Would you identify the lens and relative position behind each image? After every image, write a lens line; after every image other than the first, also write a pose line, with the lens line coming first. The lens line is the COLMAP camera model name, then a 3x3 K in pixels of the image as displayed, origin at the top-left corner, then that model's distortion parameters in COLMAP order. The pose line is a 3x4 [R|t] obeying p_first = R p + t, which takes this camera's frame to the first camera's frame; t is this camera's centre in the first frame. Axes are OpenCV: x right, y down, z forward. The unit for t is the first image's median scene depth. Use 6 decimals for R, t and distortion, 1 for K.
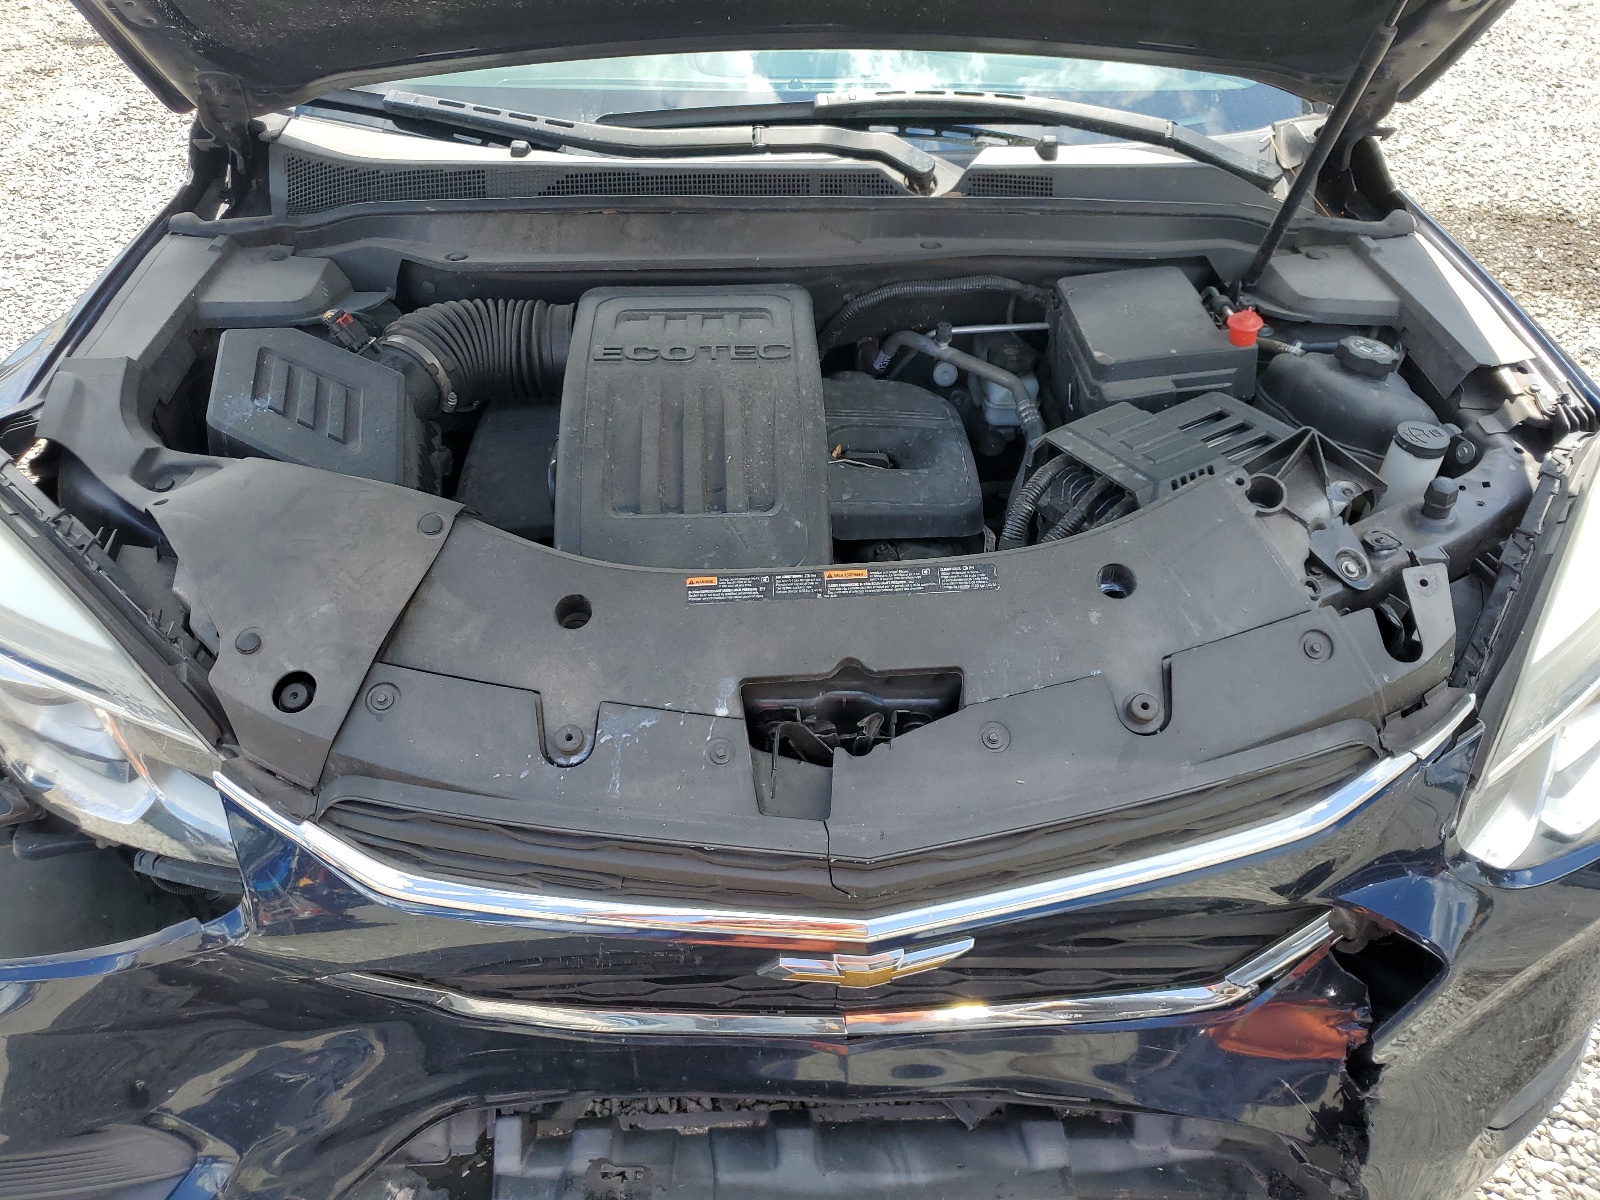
lens RADIAL K [[1203.5, 0, 803.1], [0, 1203.5, 592.6], [0, 0, 1]] dist [0.028003, -0.021197]
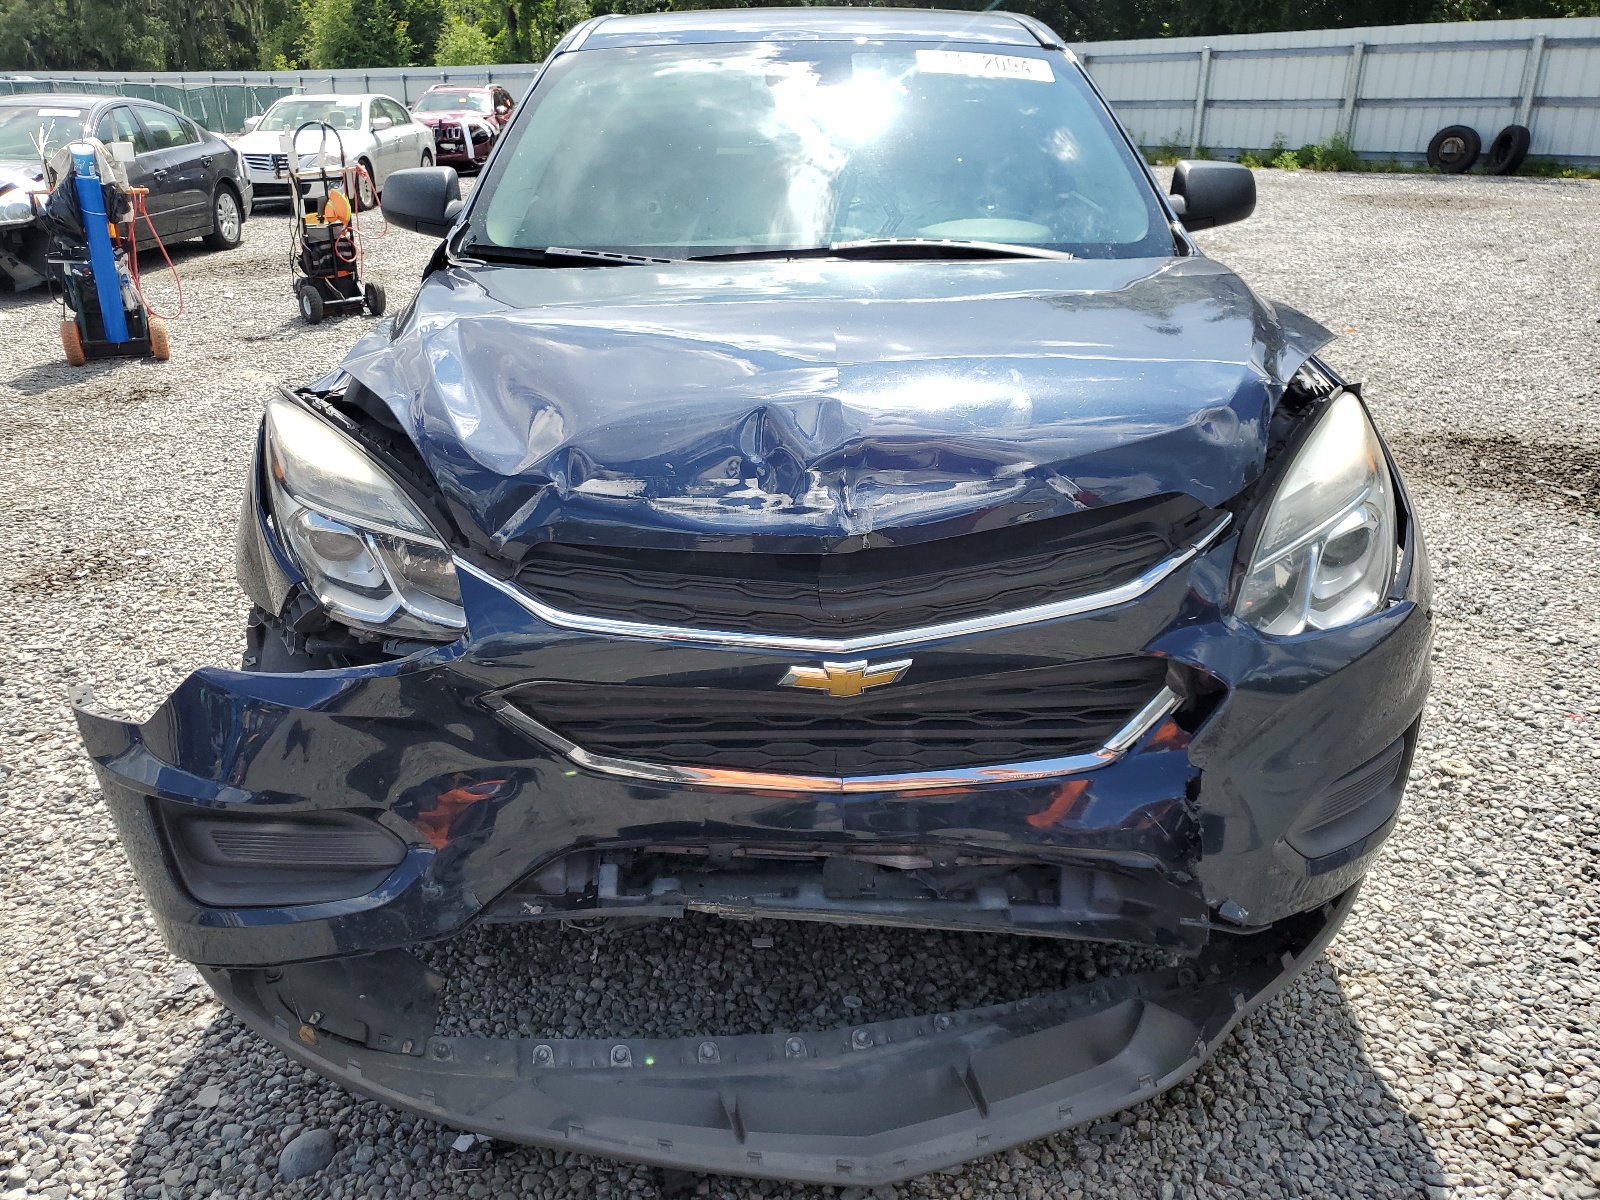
lens RADIAL K [[1203.5, 0, 796.2], [0, 1203.5, 607.2], [0, 0, 1]] dist [0.028003, -0.021197]
pose [[0.998644, -0.006562, -0.051636, 0.015617], [-0.005777, 0.971921, -0.235237, 0.142085], [0.051730, 0.235216, 0.970565, -0.131591]]
